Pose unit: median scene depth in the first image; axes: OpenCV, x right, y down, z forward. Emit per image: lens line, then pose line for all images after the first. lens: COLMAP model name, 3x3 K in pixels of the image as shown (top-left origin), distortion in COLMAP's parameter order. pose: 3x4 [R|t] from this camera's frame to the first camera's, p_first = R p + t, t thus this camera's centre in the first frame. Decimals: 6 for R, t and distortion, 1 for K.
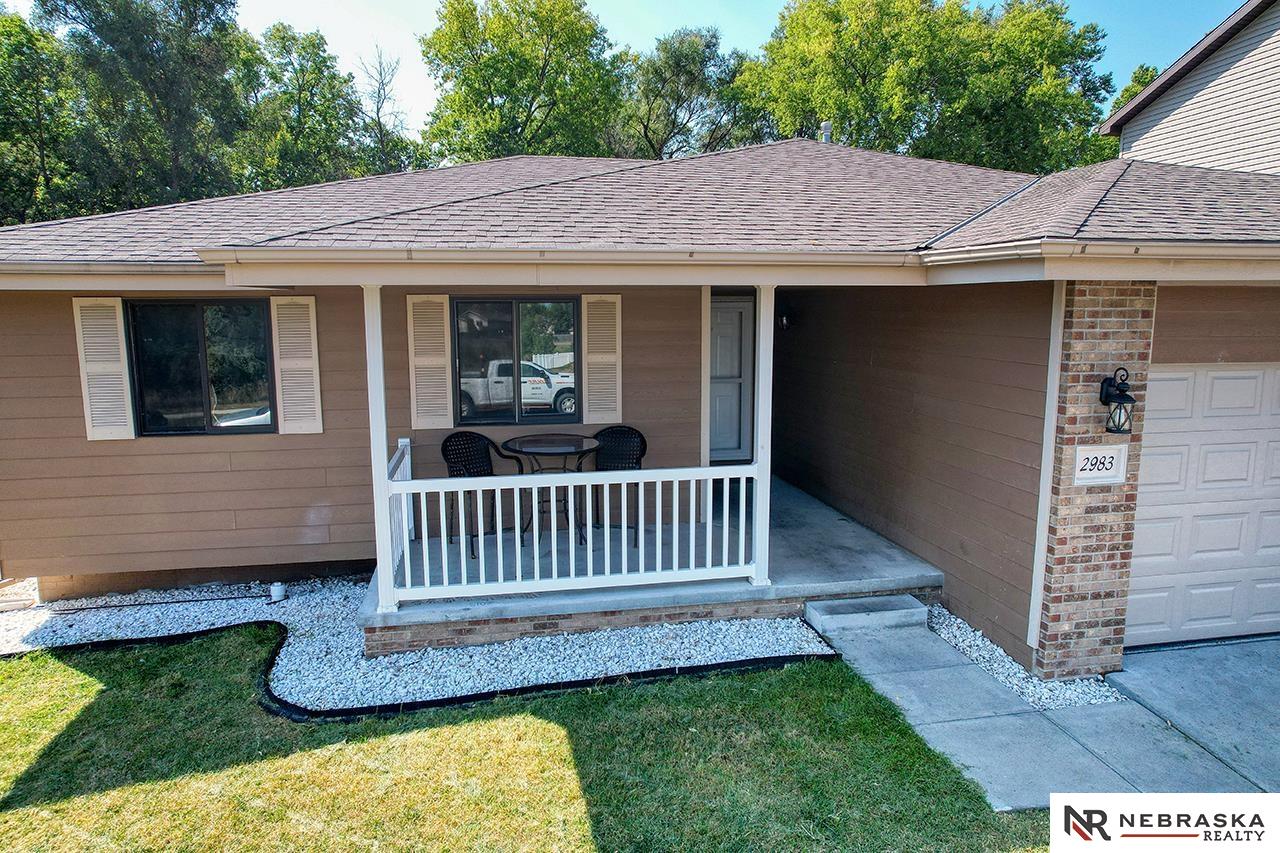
lens RADIAL K [[814.9, 0, 642.2], [0, 814.9, 428.4], [0, 0, 1]] dist [-0.076824, 0.065707]
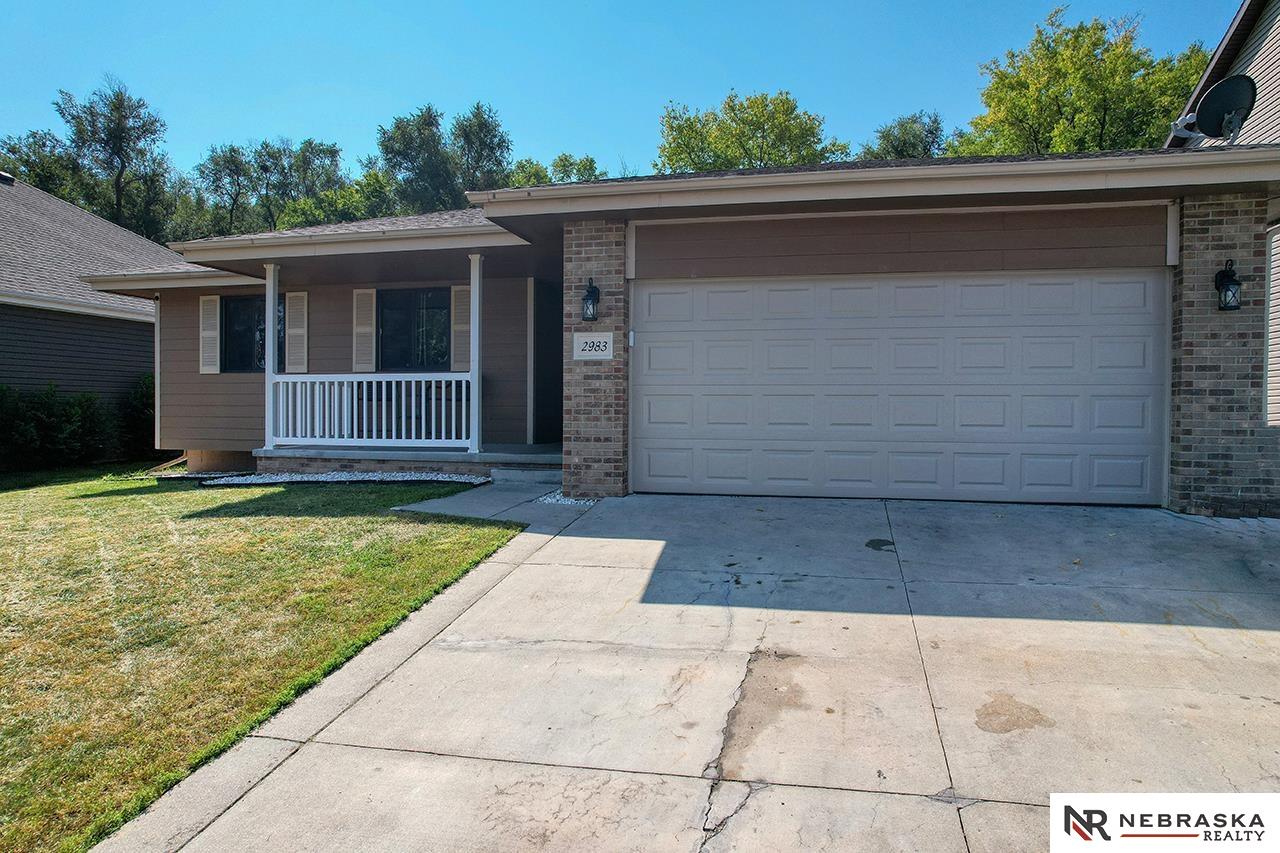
lens RADIAL K [[814.9, 0, 644.6], [0, 814.9, 431.4], [0, 0, 1]] dist [-0.076824, 0.065707]
pose [[0.912953, 0.018280, -0.407656, 1.111253], [-0.068562, 0.991666, -0.109078, 0.312421], [0.402265, 0.127533, 0.906597, -0.260576]]
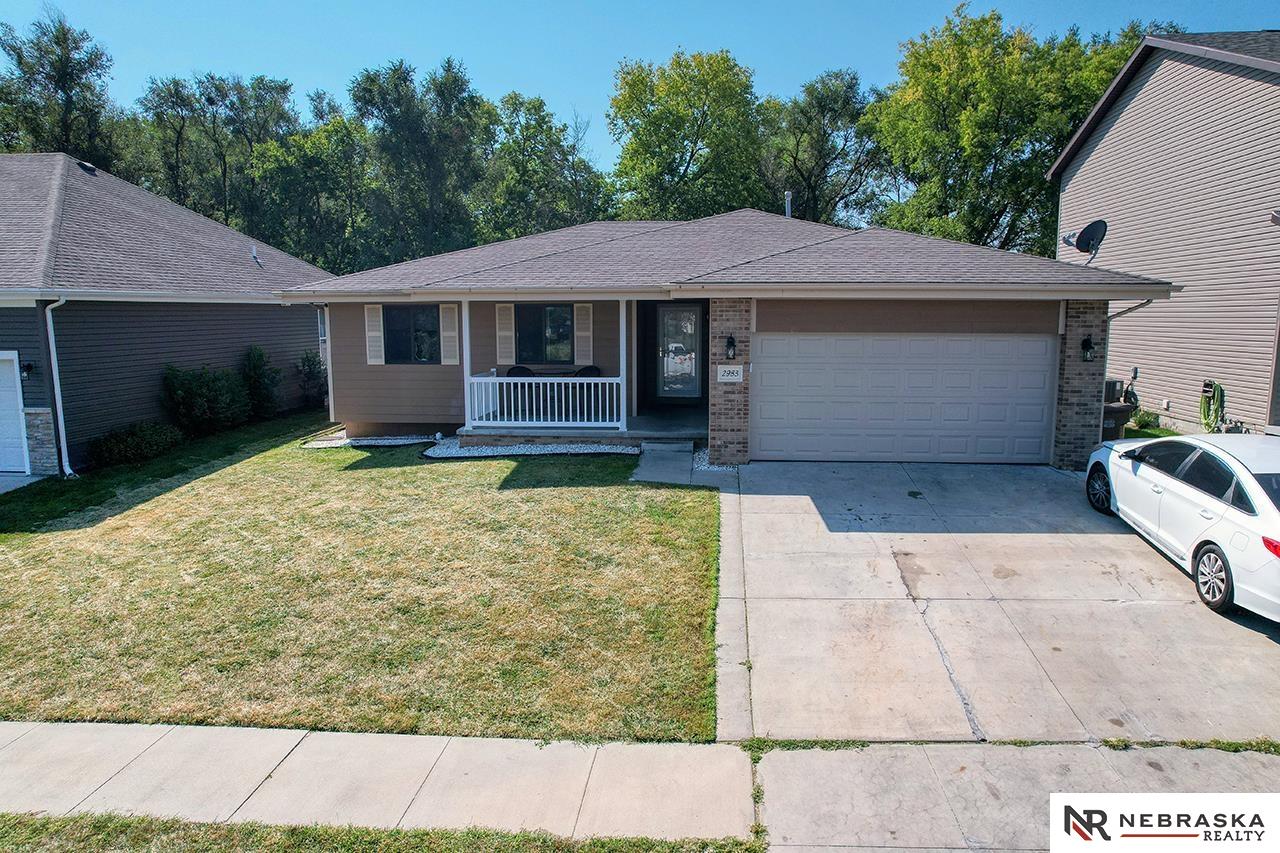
lens RADIAL K [[814.9, 0, 643.3], [0, 814.9, 429.2], [0, 0, 1]] dist [-0.076824, 0.065707]
pose [[0.959939, 0.041597, -0.277105, 0.879288], [-0.042932, 0.999077, 0.001249, 0.193069], [0.276902, 0.010697, 0.960839, -1.239474]]
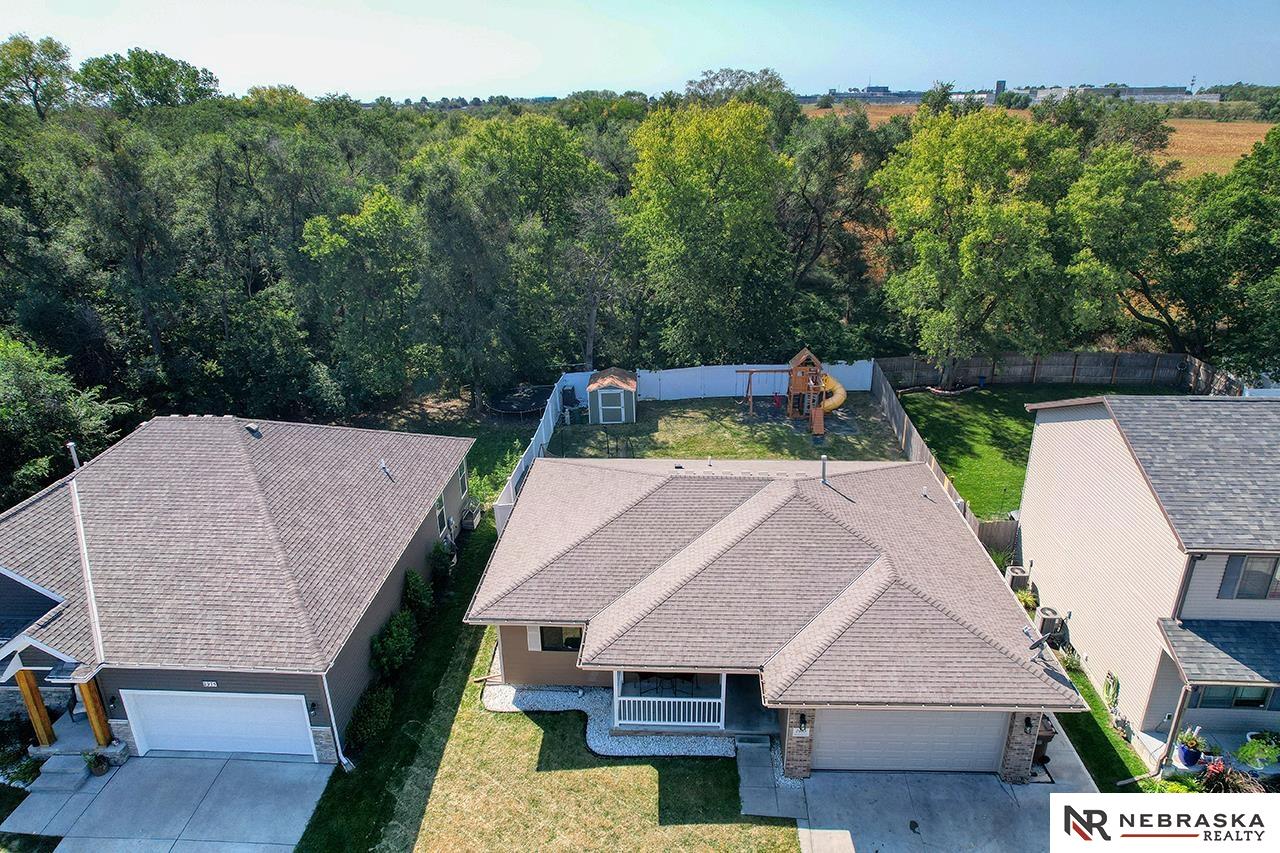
lens RADIAL K [[814.9, 0, 642.6], [0, 814.9, 424.8], [0, 0, 1]] dist [-0.076824, 0.065707]
pose [[0.969774, 0.081495, -0.229994, 0.527262], [-0.028922, 0.974324, 0.223286, -1.901829], [0.242286, -0.209885, 0.947231, -2.141018]]
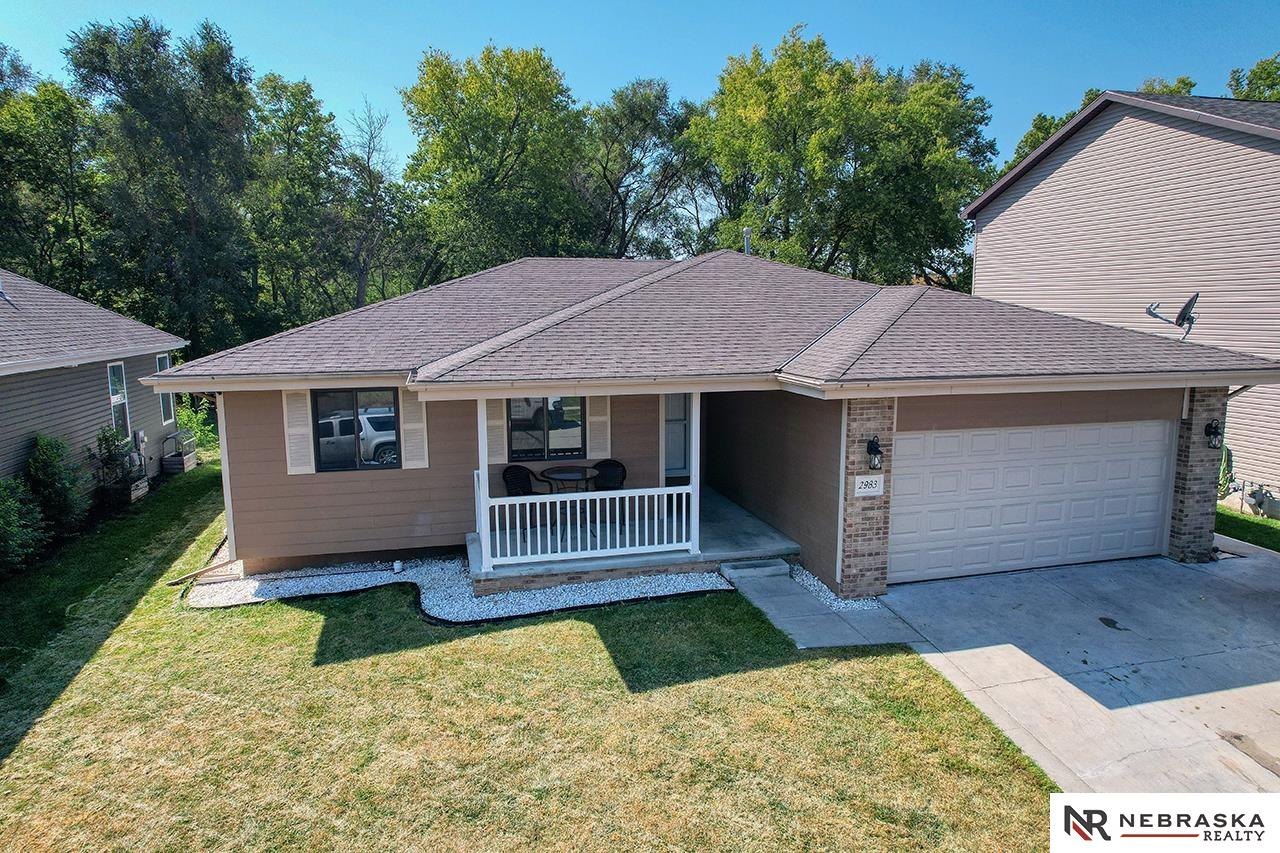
lens RADIAL K [[814.9, 0, 640.9], [0, 814.9, 428.6], [0, 0, 1]] dist [-0.076824, 0.065707]
pose [[0.998415, -0.009445, 0.055484, -0.069250], [0.009433, 0.999955, 0.000480, -0.084506], [-0.055486, 0.000044, 0.998459, -0.791571]]
